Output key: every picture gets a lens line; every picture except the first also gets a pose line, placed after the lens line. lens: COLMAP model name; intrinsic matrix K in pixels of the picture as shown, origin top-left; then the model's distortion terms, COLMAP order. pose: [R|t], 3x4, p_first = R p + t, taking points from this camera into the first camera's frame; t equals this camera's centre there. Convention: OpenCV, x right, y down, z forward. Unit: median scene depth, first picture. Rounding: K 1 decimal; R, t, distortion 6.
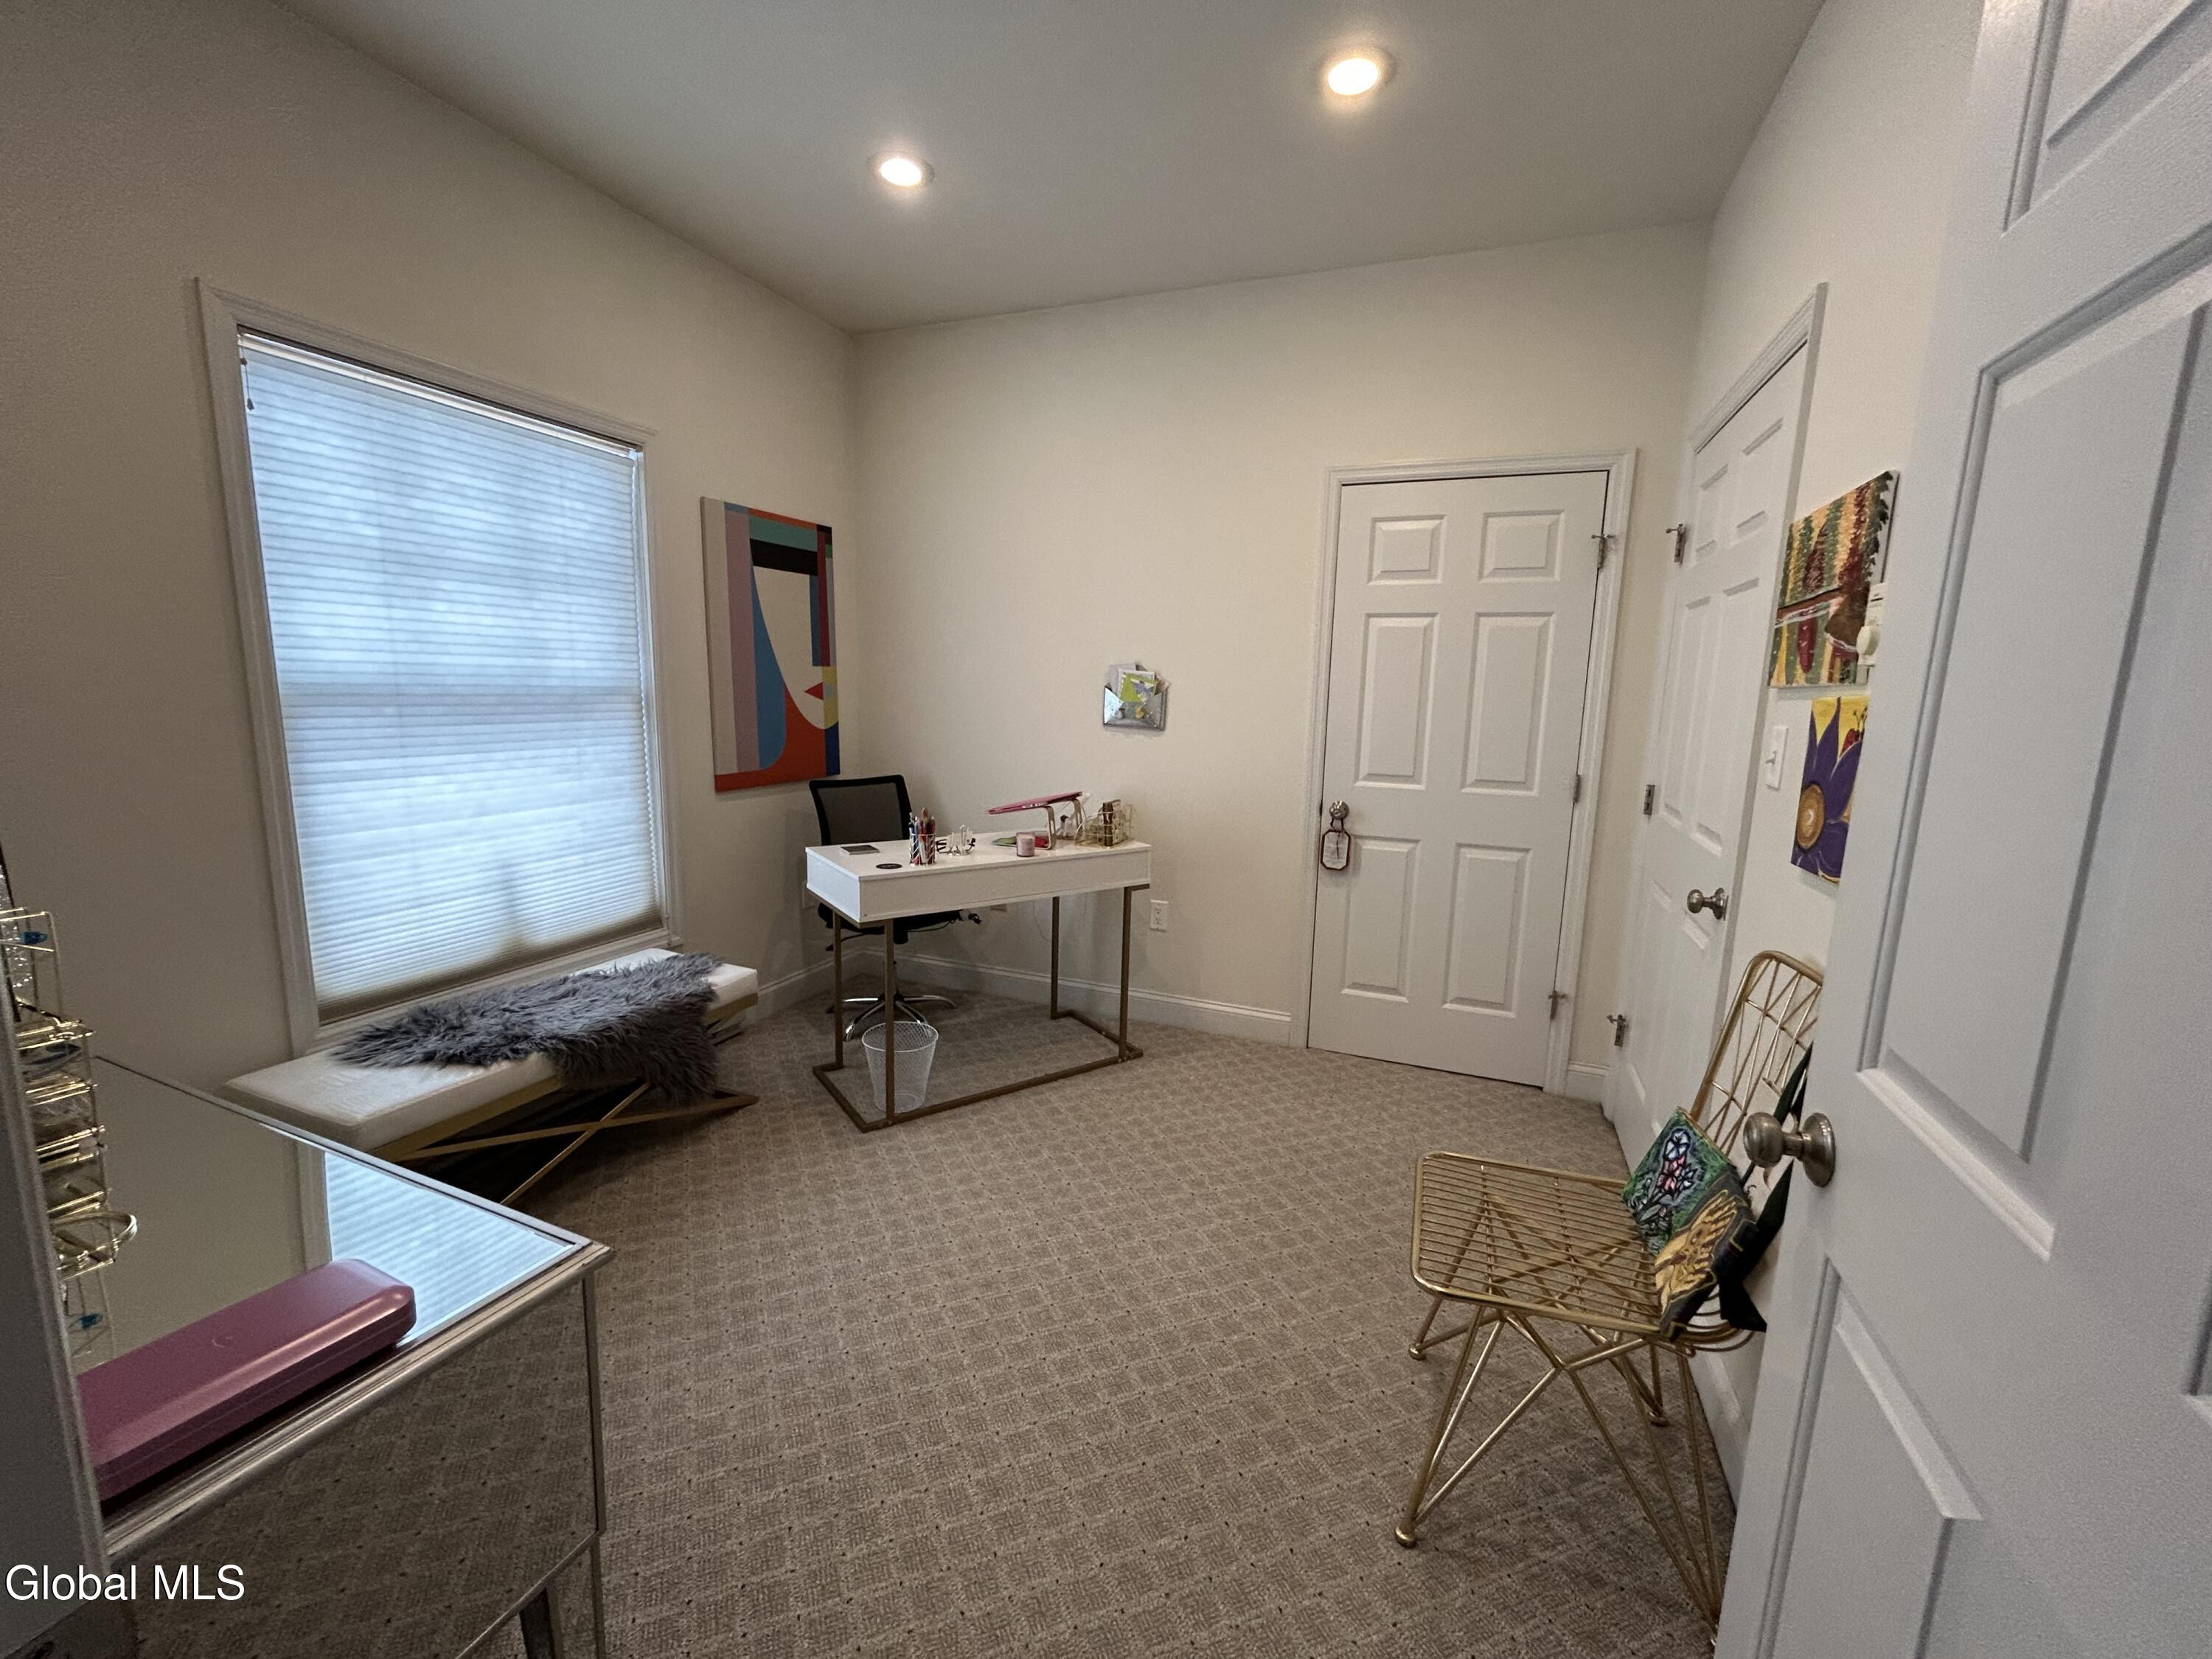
lens RADIAL K [[890.9, 0, 1100.8], [0, 890.9, 827.7], [0, 0, 1]] dist [-0.001406, -0.000109]
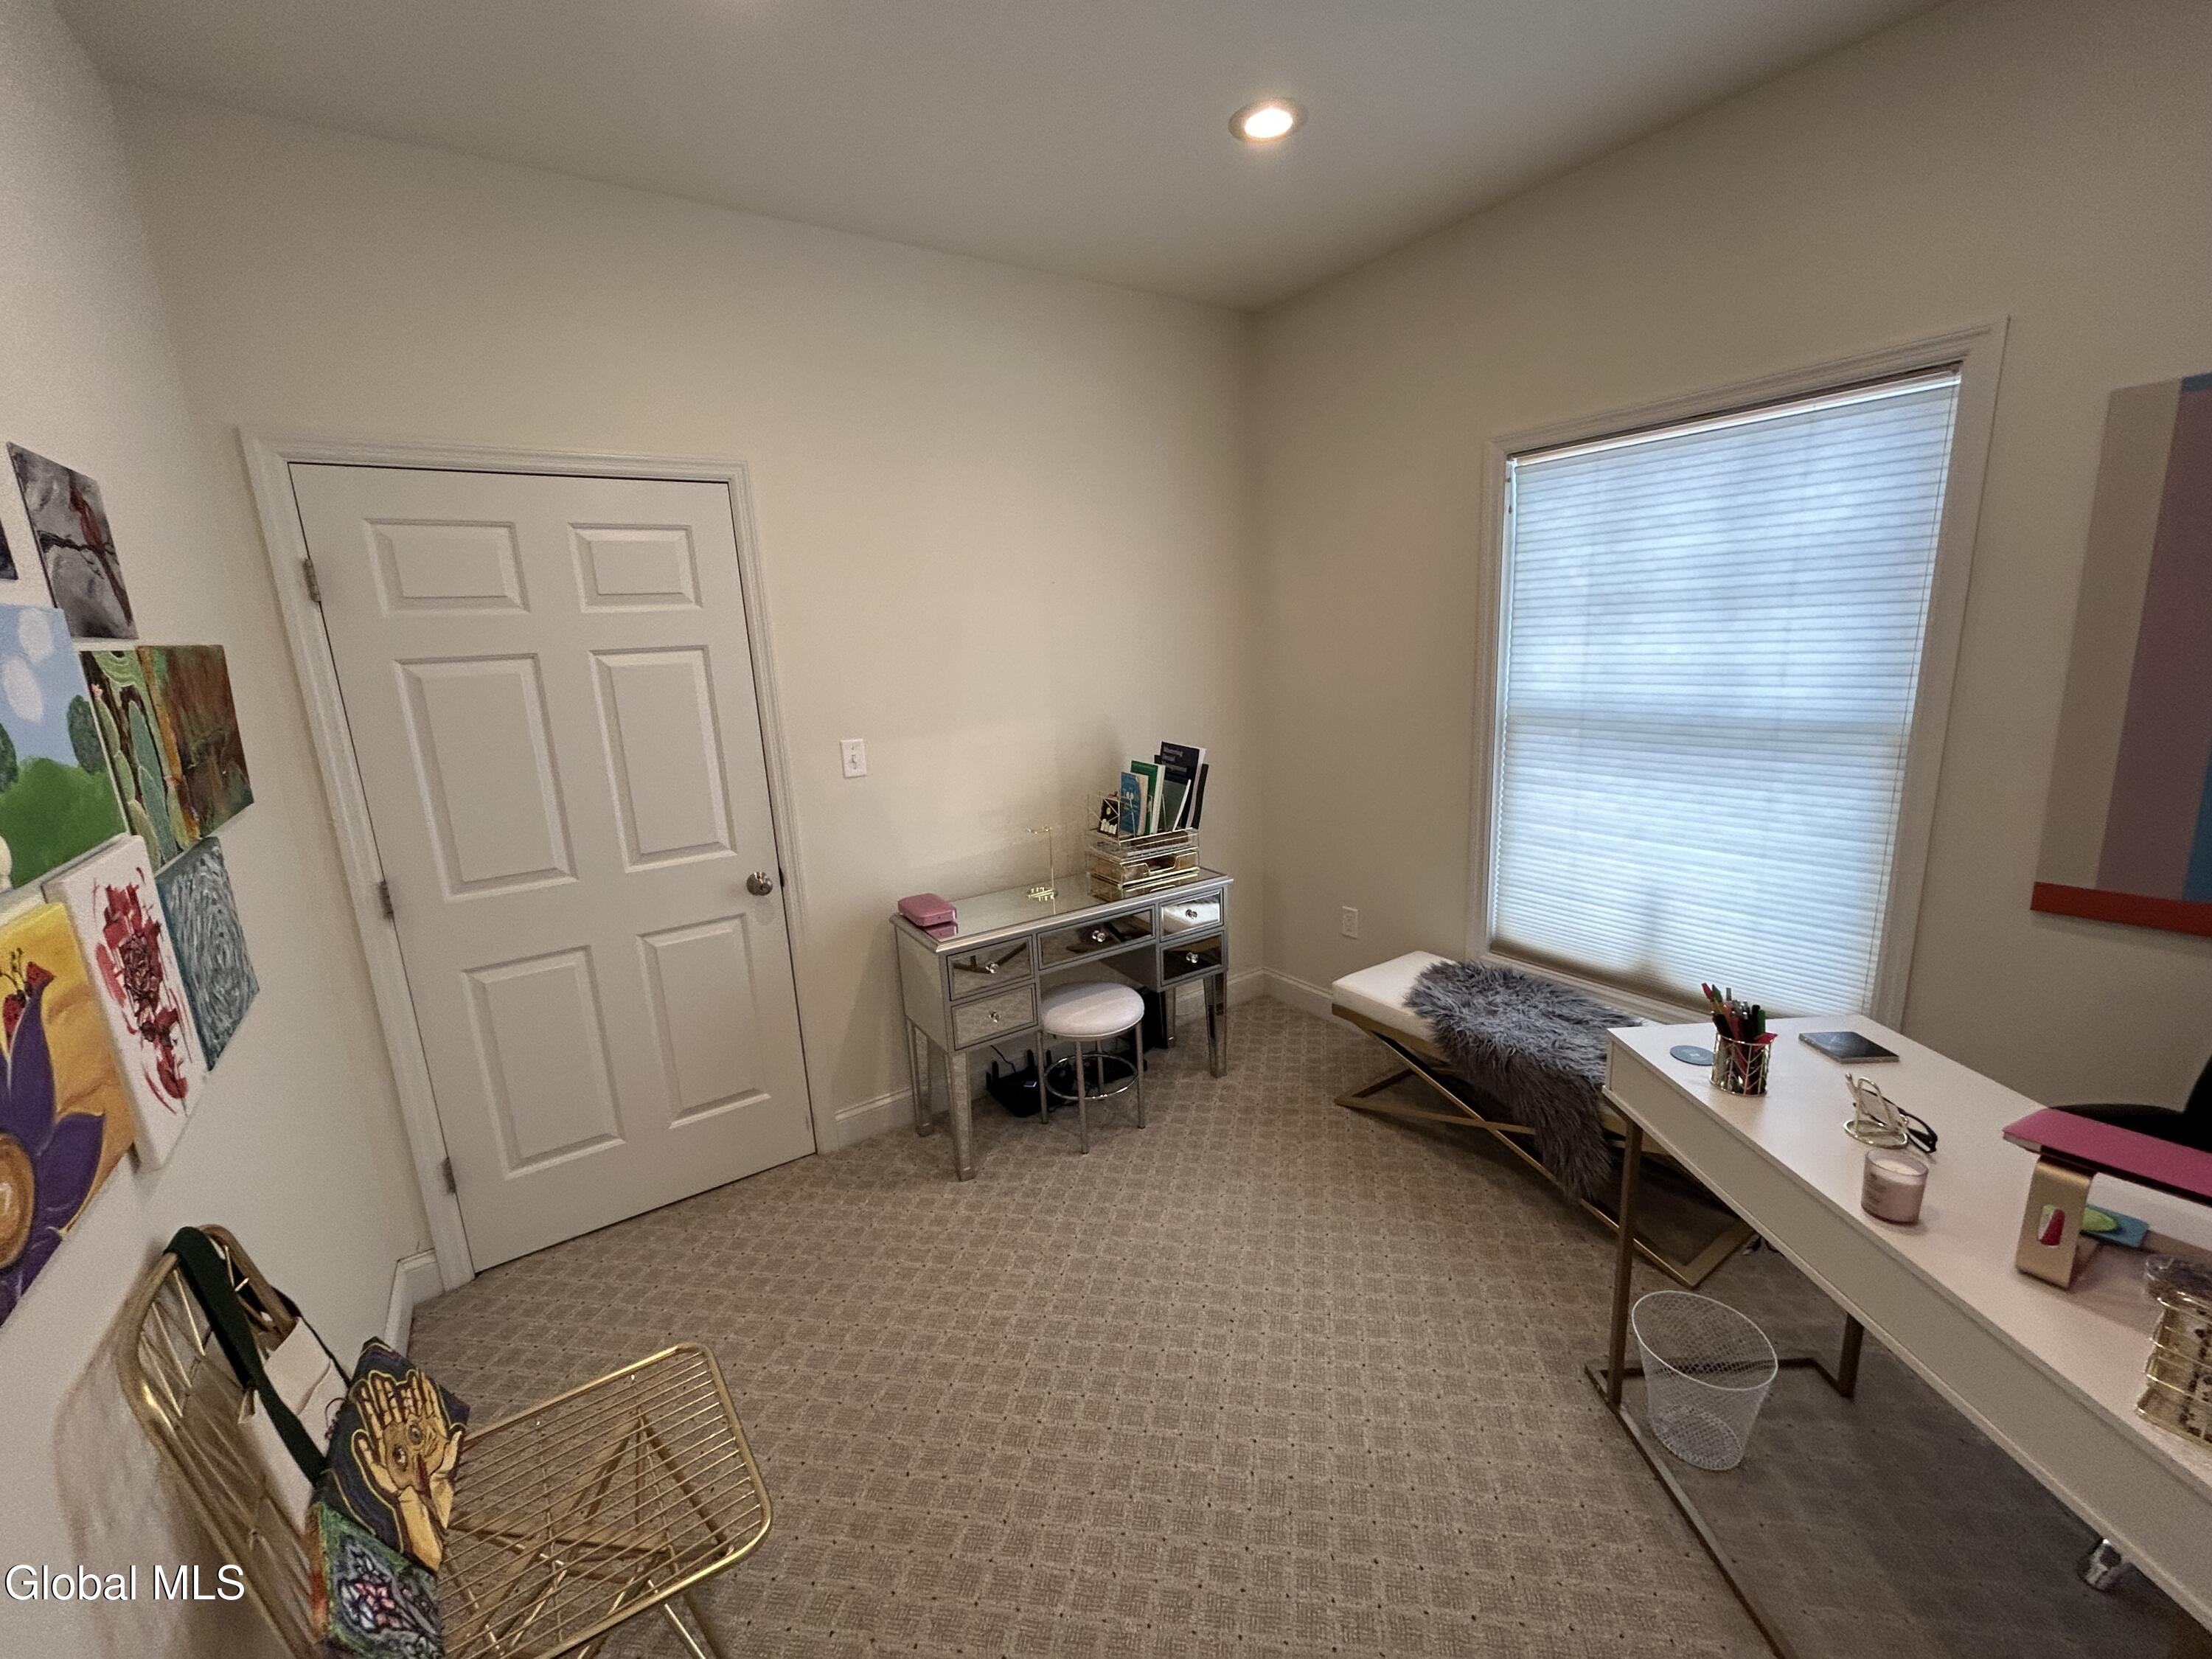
lens RADIAL K [[890.9, 0, 1106.7], [0, 890.9, 828.4], [0, 0, 1]] dist [-0.001406, -0.000109]
pose [[-0.544728, 0.175421, -0.820060, 0.498488], [-0.103473, 0.956346, 0.273307, -0.251859], [0.832204, 0.233732, -0.502797, 1.040815]]
